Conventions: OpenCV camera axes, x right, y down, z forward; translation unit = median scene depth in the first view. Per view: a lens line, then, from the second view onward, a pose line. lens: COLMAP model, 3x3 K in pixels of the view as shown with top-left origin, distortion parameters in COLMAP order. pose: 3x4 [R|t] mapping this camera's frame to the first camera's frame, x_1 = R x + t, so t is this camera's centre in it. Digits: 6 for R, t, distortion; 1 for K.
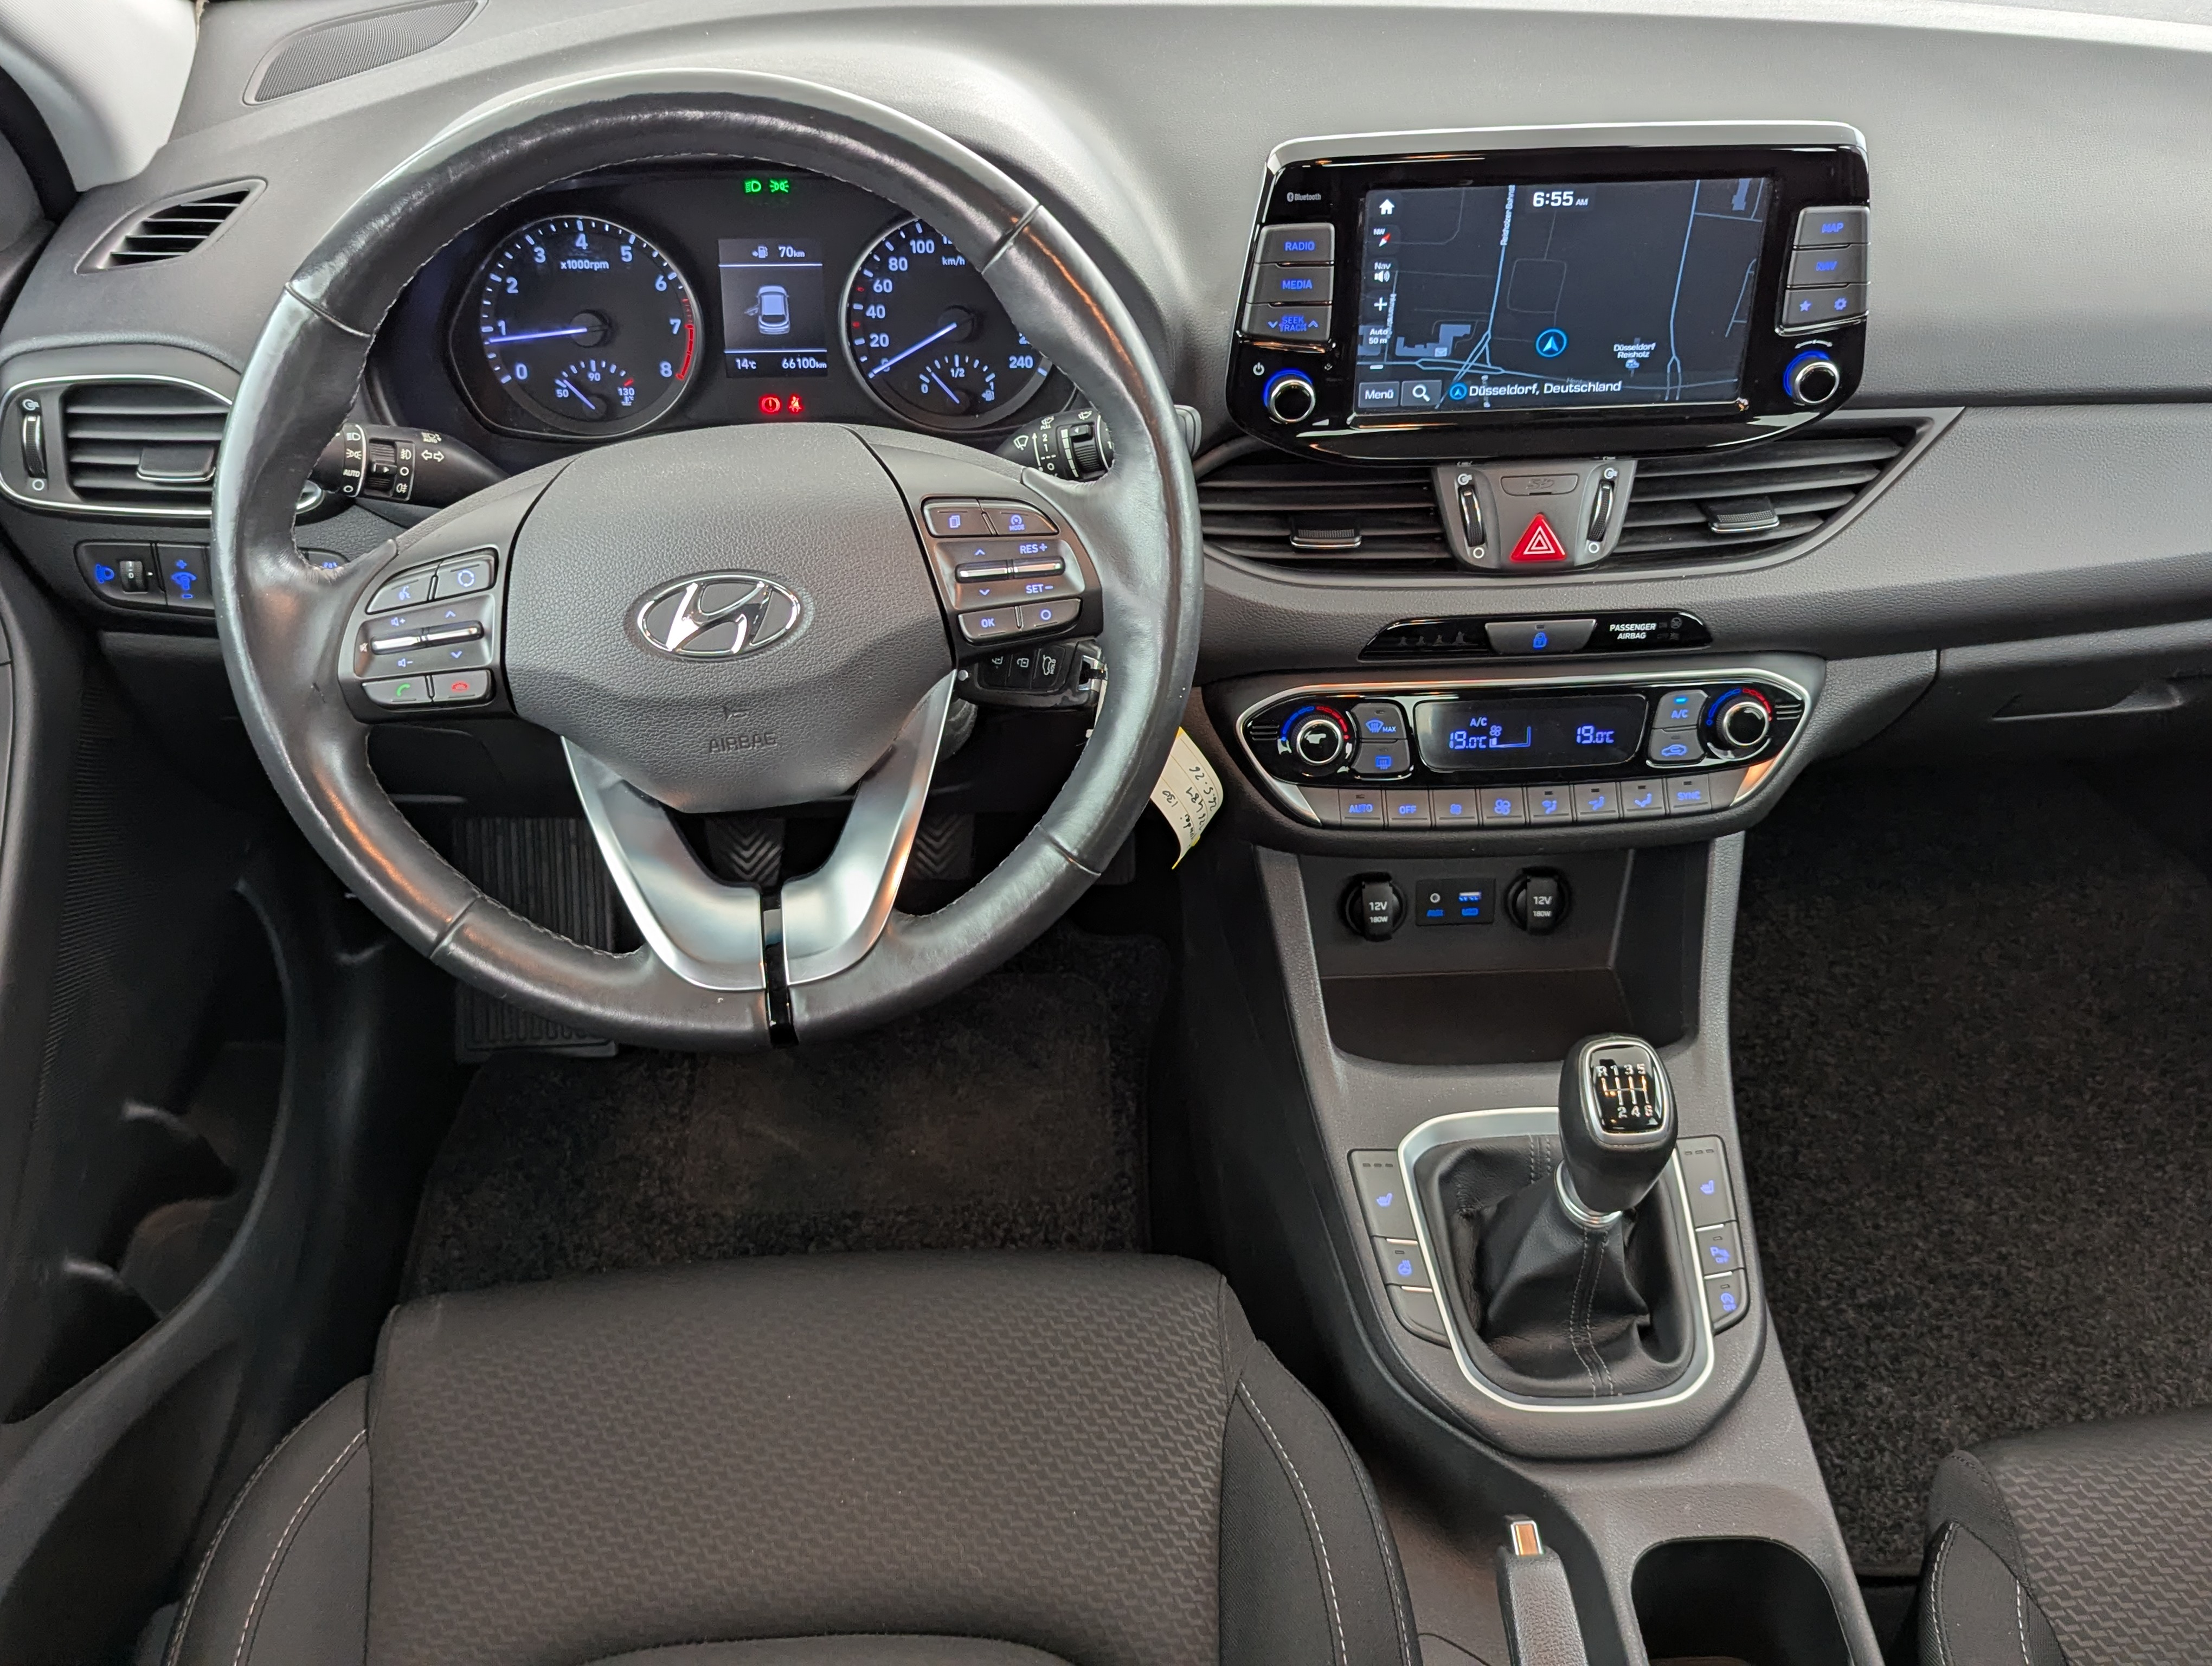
lens RADIAL K [[2124.1, 0, 1105.5], [0, 2124.1, 791.4], [0, 0, 1]] dist [0.100504, -0.156381]
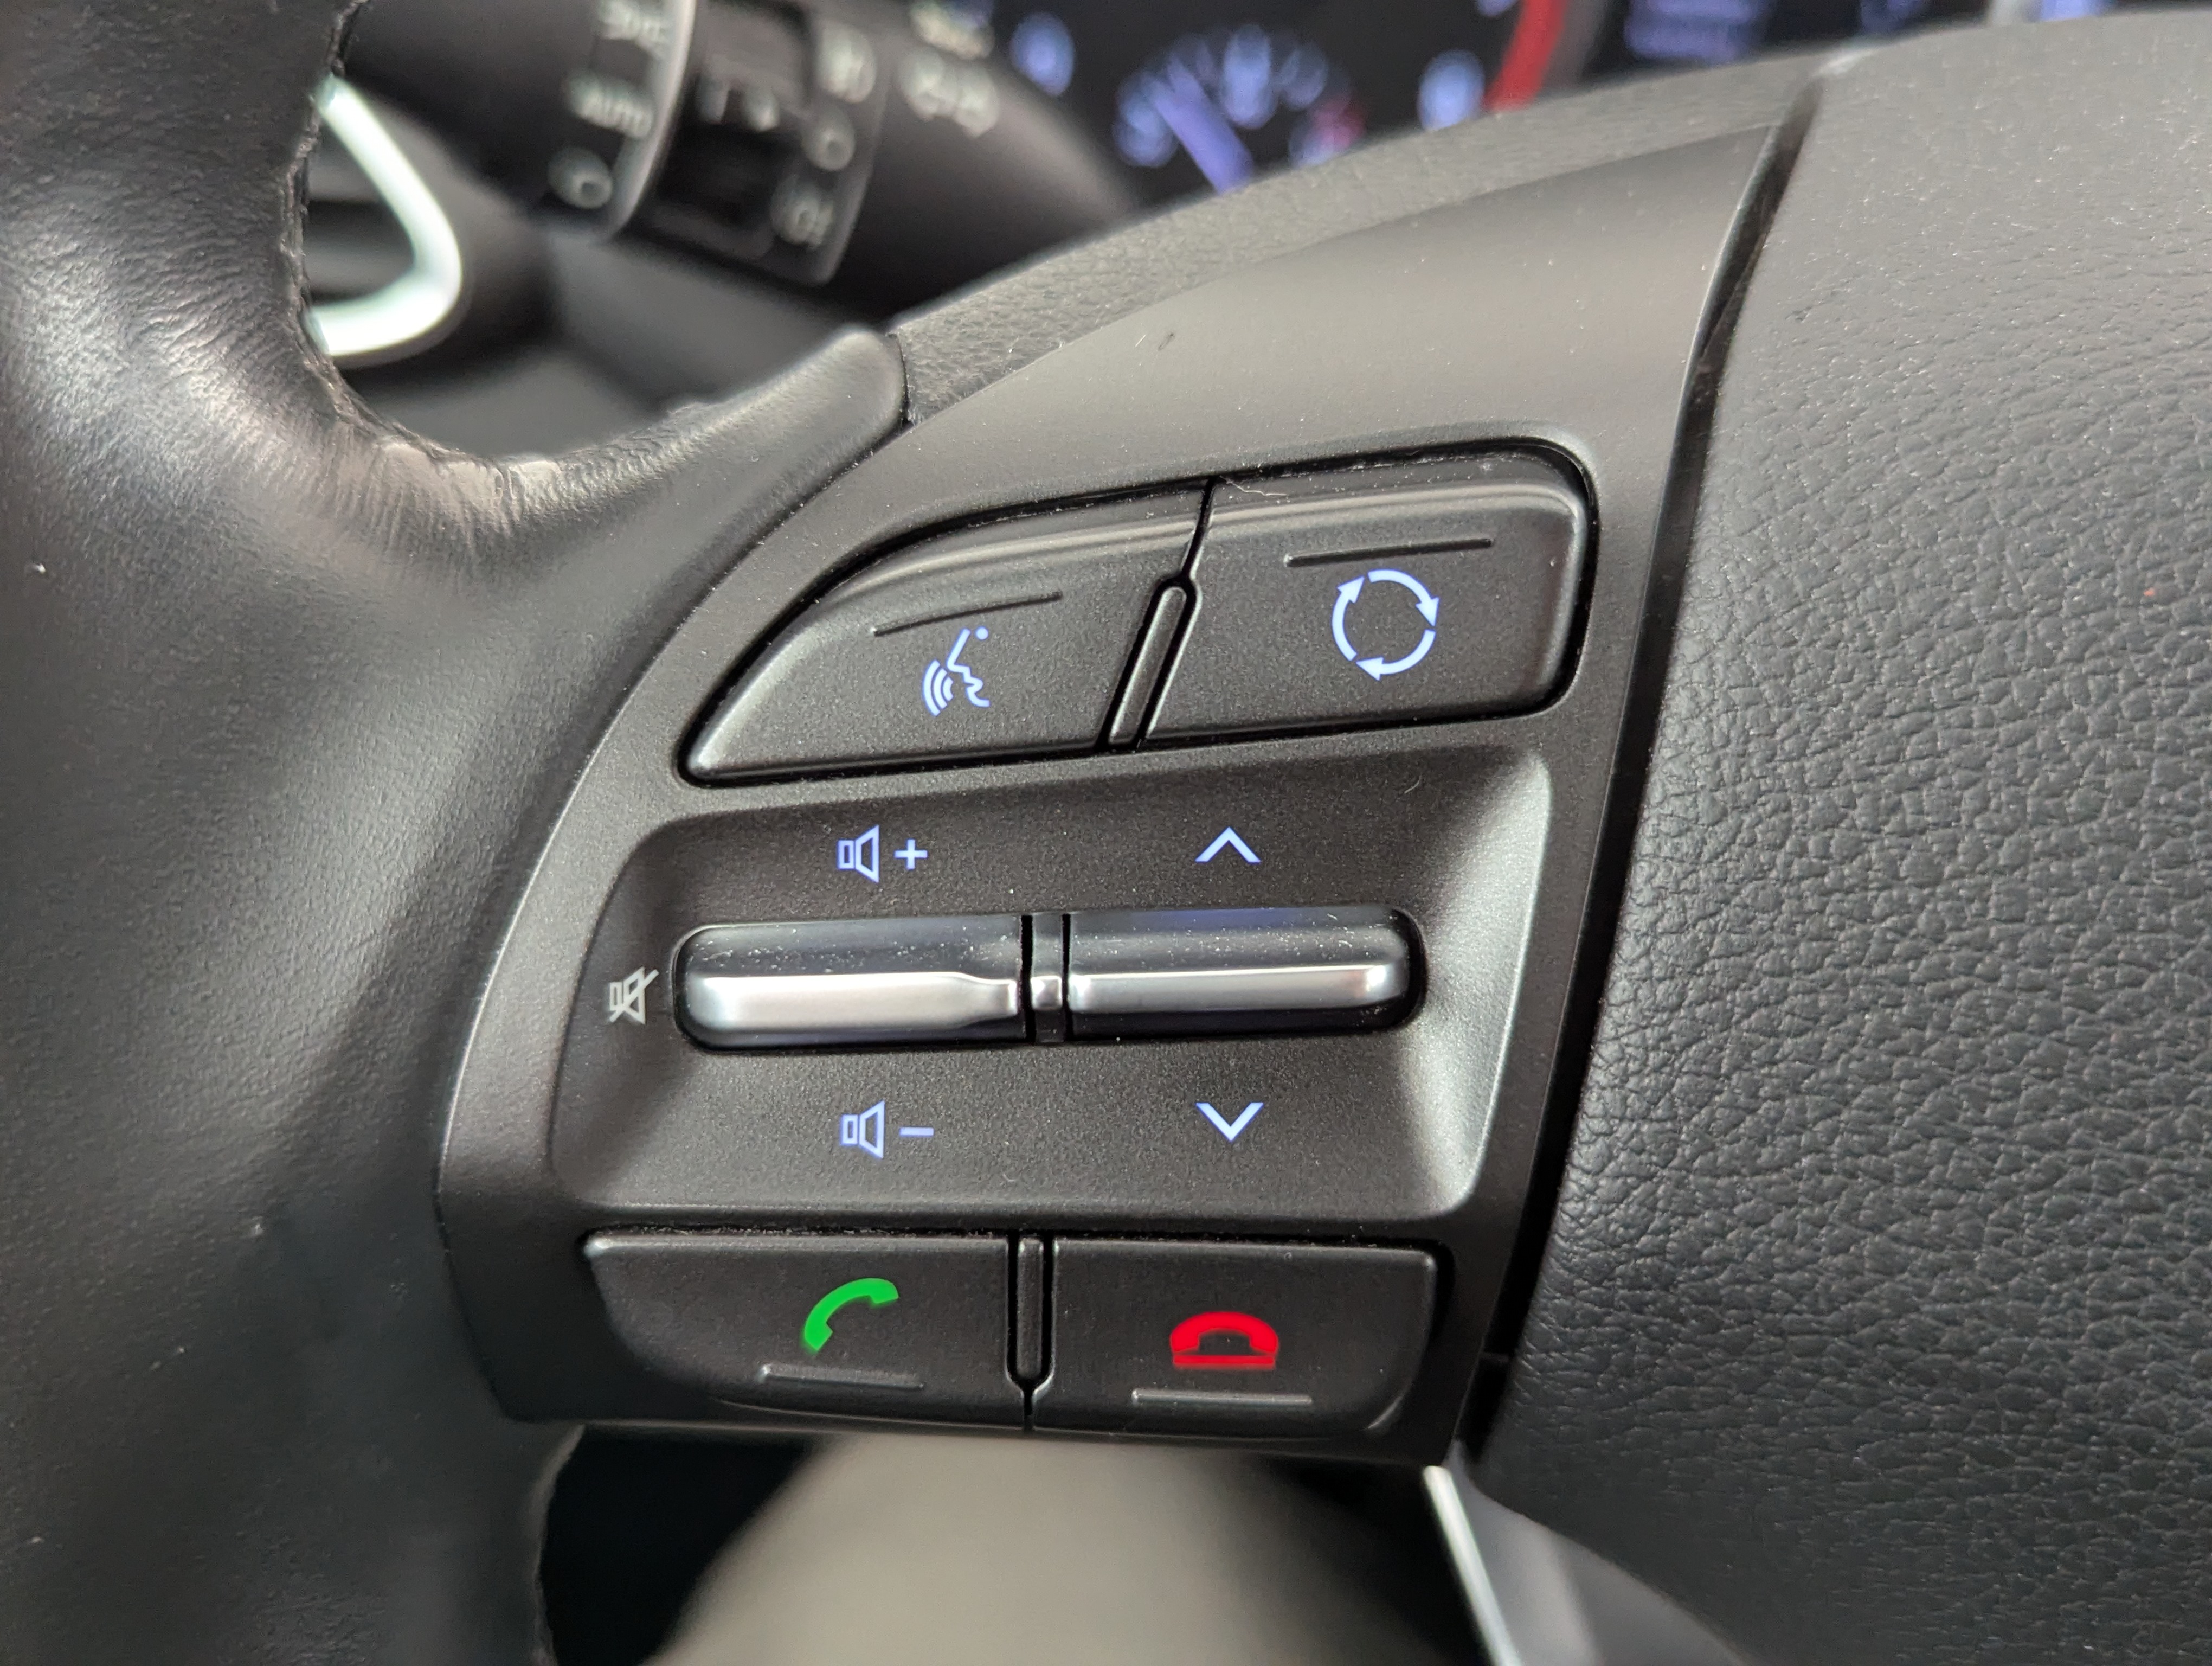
lens RADIAL K [[2162.6, 0, 1106.0], [0, 2162.6, 833.0], [0, 0, 1]] dist [0.019475, 0.007170]
pose [[0.992011, 0.124282, -0.021628, -0.250531], [-0.125272, 0.990712, -0.052886, -0.060006], [0.014854, 0.055173, 0.998366, 0.683709]]
